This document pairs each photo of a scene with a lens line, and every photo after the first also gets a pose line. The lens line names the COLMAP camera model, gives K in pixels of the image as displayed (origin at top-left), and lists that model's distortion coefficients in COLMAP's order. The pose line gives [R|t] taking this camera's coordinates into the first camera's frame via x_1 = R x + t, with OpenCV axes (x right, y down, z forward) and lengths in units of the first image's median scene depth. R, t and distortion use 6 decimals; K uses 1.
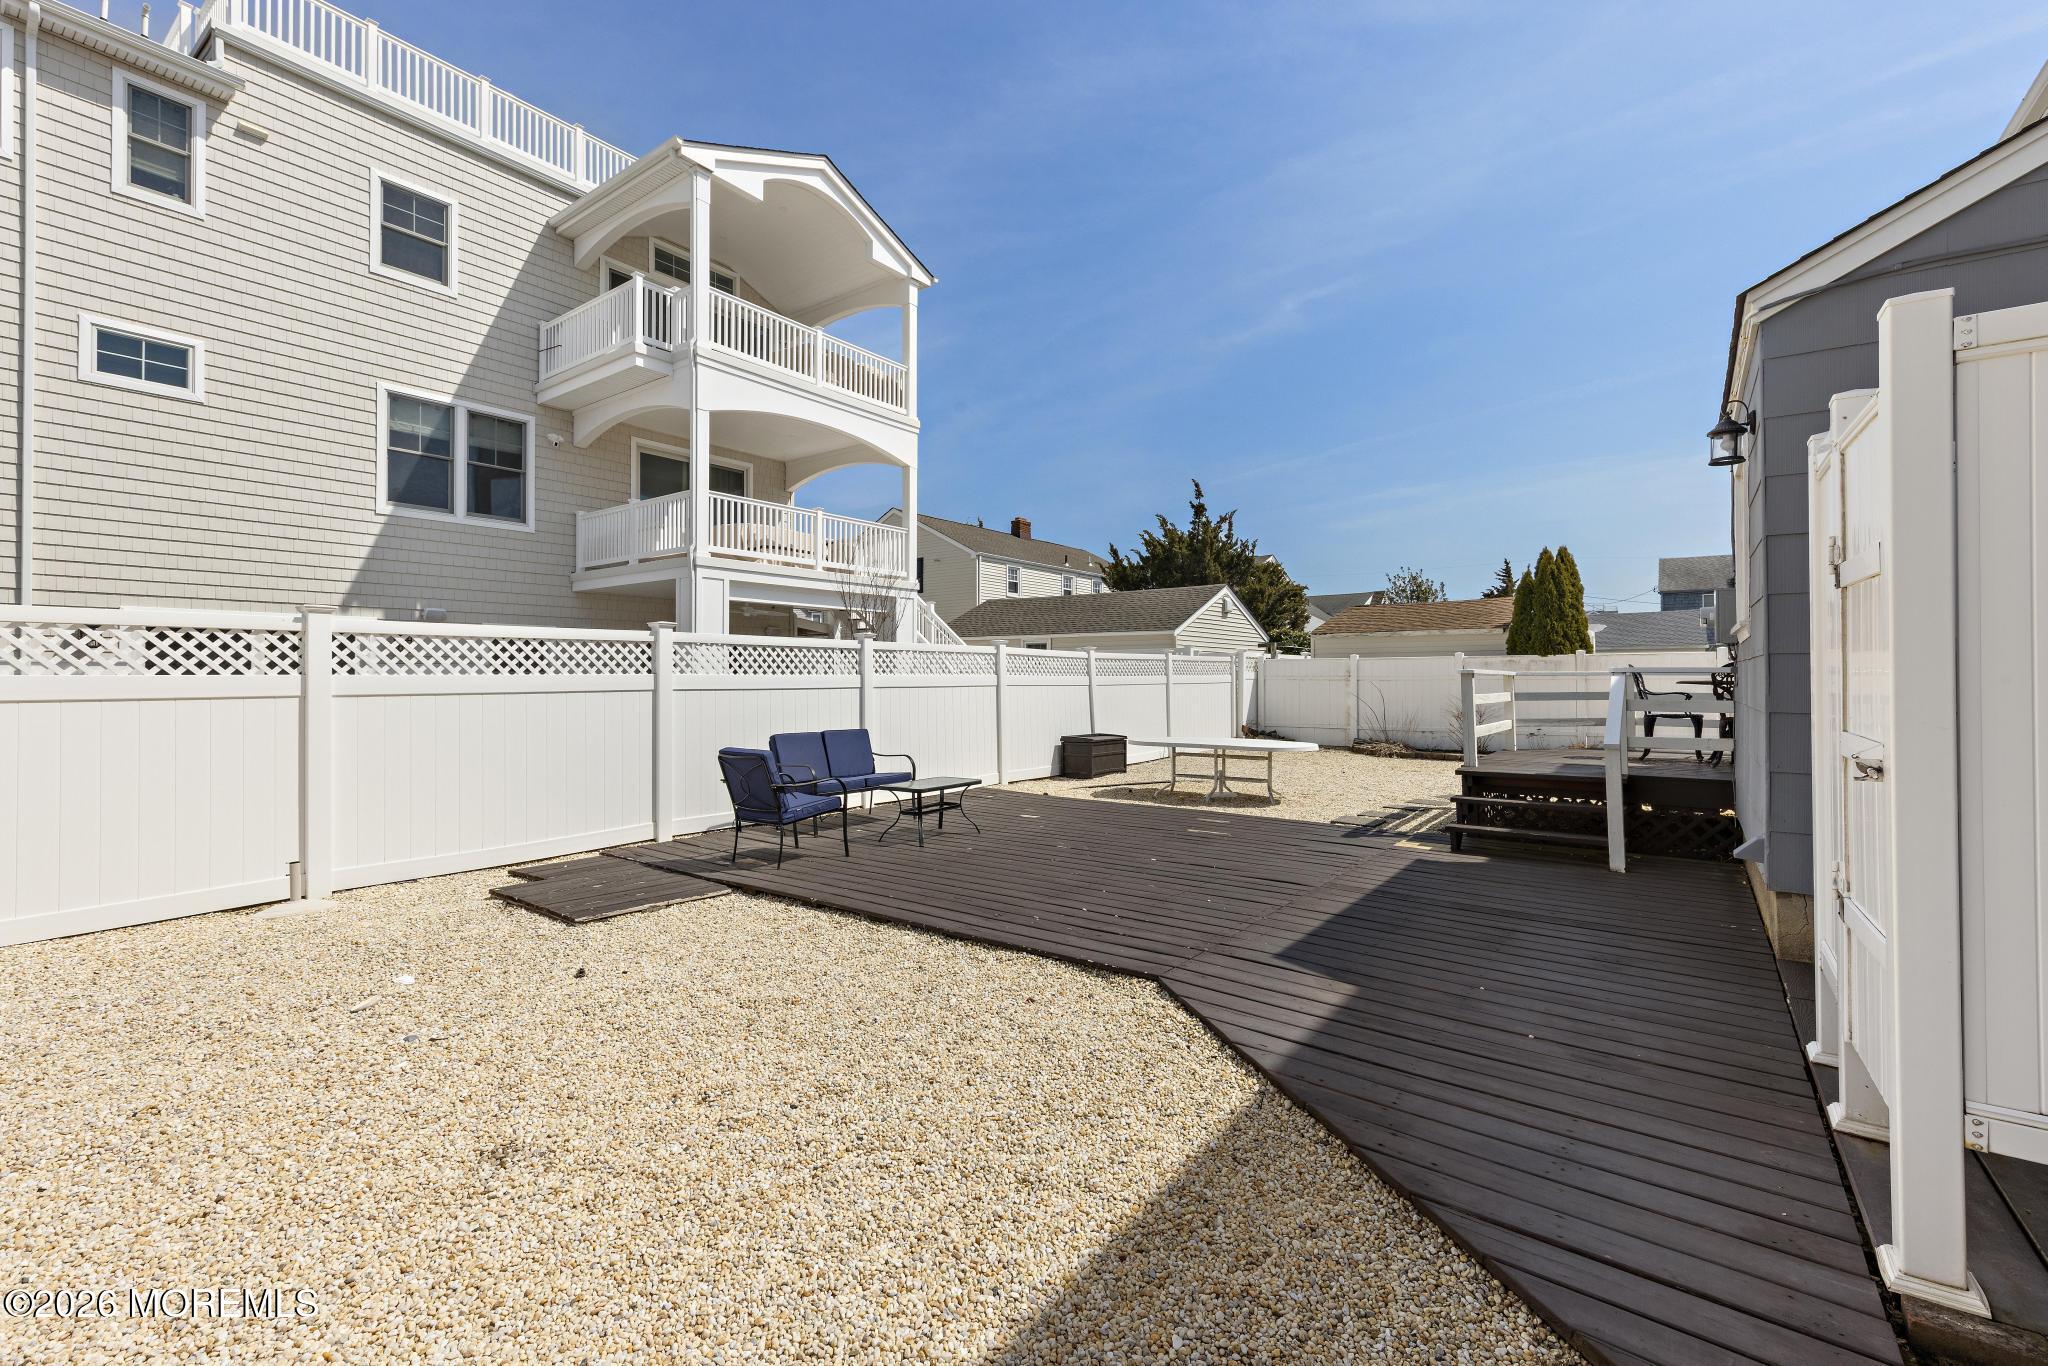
lens RADIAL K [[842.9, 0, 1027.2], [0, 842.9, 679.0], [0, 0, 1]] dist [0.000272, 0.000281]
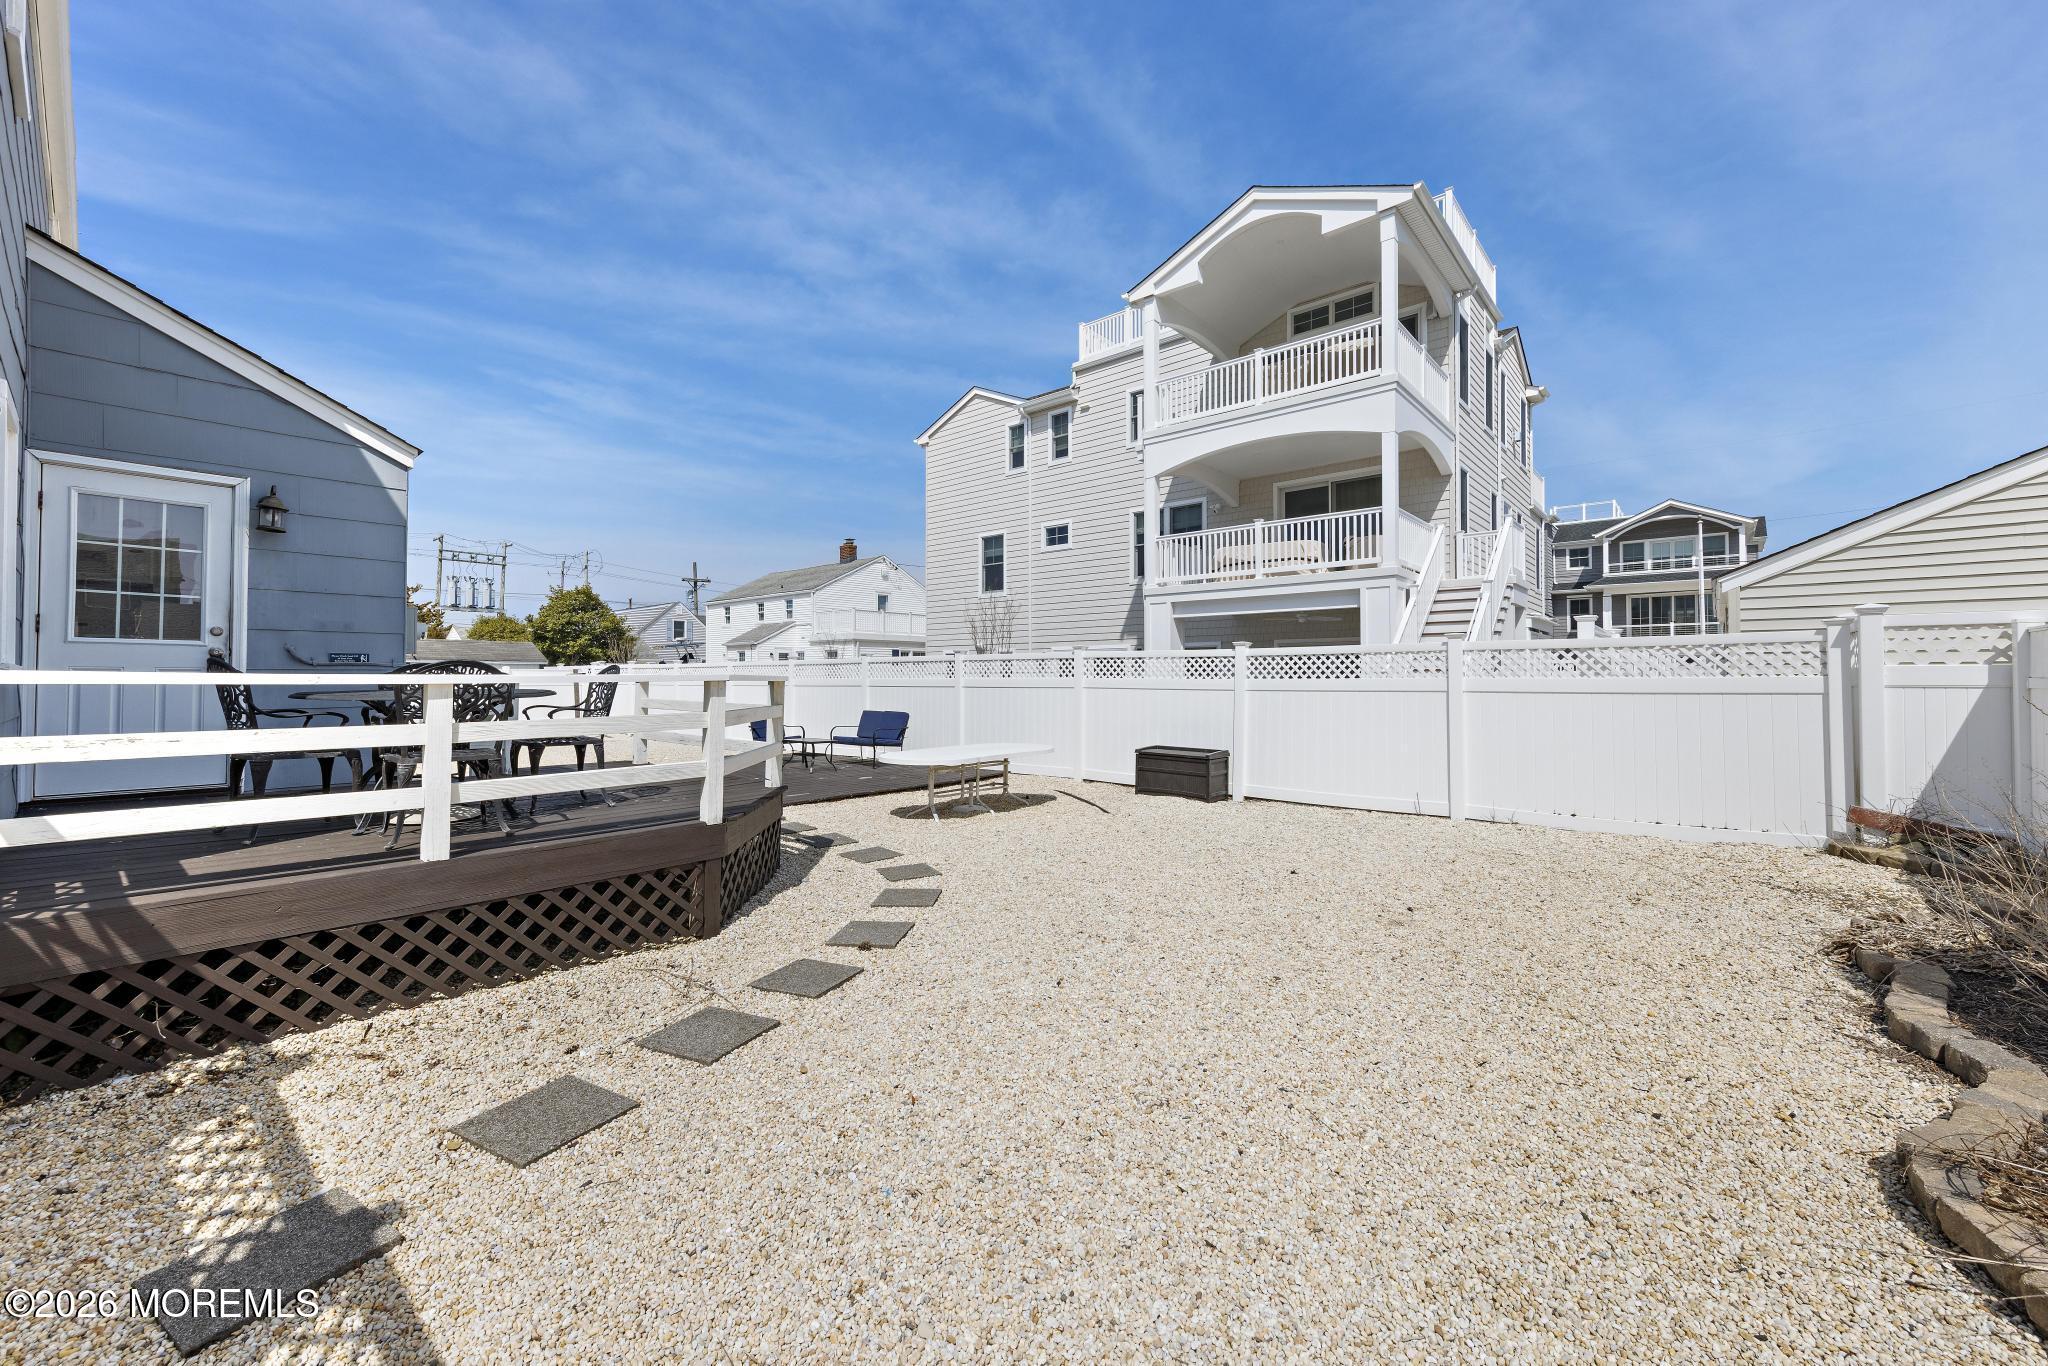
lens RADIAL K [[793.8, 0, 1032.7], [0, 793.8, 667.1], [0, 0, 1]] dist [-0.000506, 0.000044]
pose [[-0.064672, -0.011517, -0.997840, 0.713245], [-0.000337, 0.999934, -0.011520, -0.006213], [0.997907, -0.000409, -0.064672, 0.735176]]
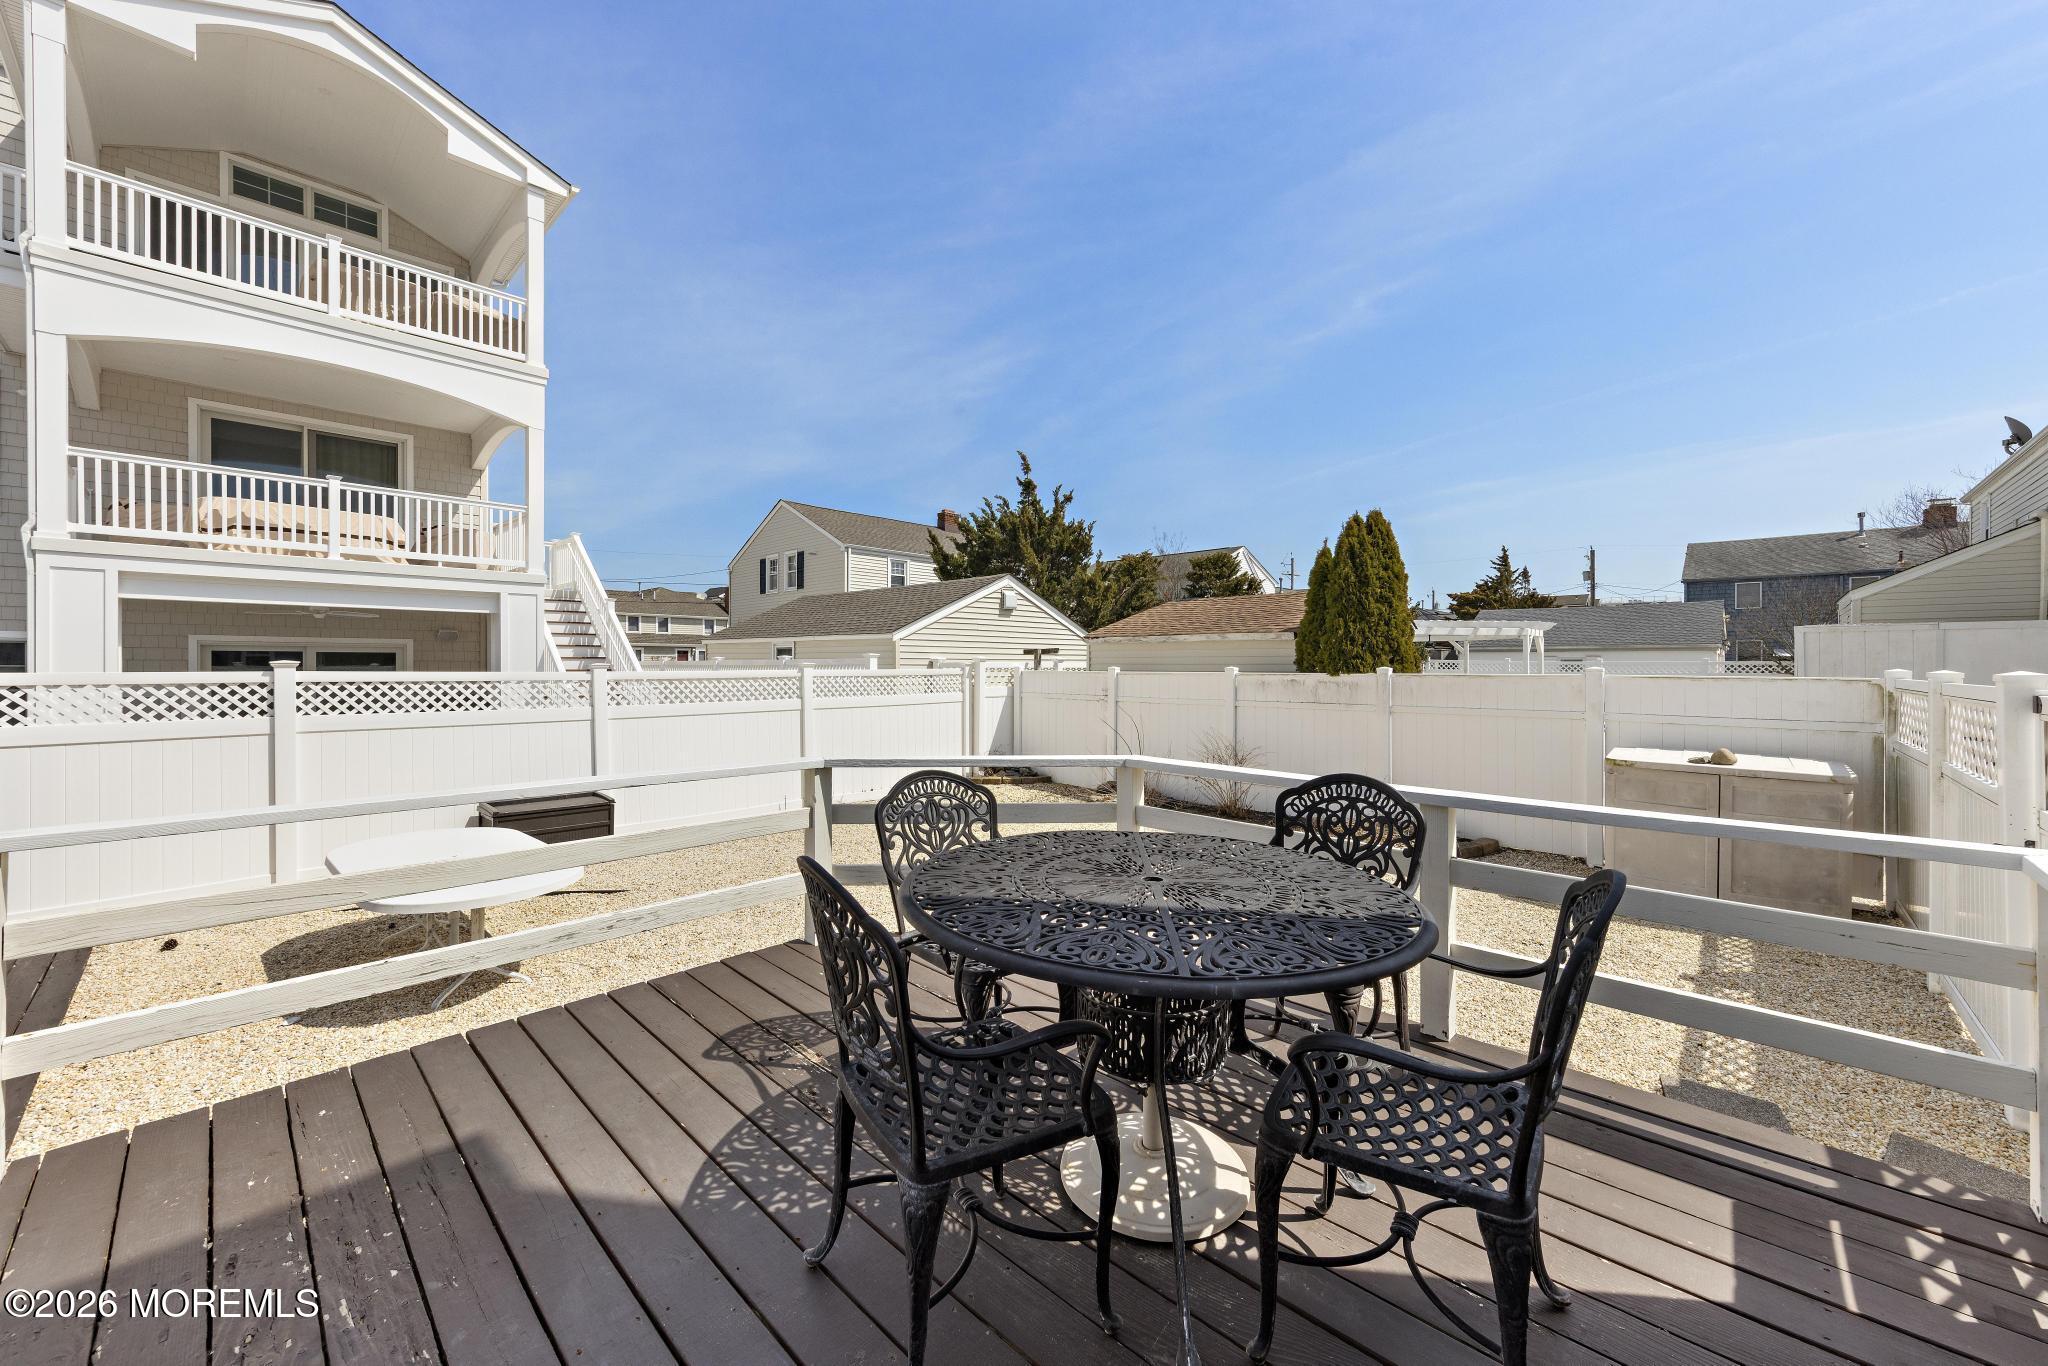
lens RADIAL K [[773.8, 0, 1024.0], [0, 773.8, 683.0], [0, 0, 1]] dist [0.011293, -0.000179]
pose [[0.993460, 0.006194, -0.114016, 0.422905], [-0.004065, 0.999813, 0.018891, -0.030339], [0.114111, -0.018304, 0.993299, 0.340450]]
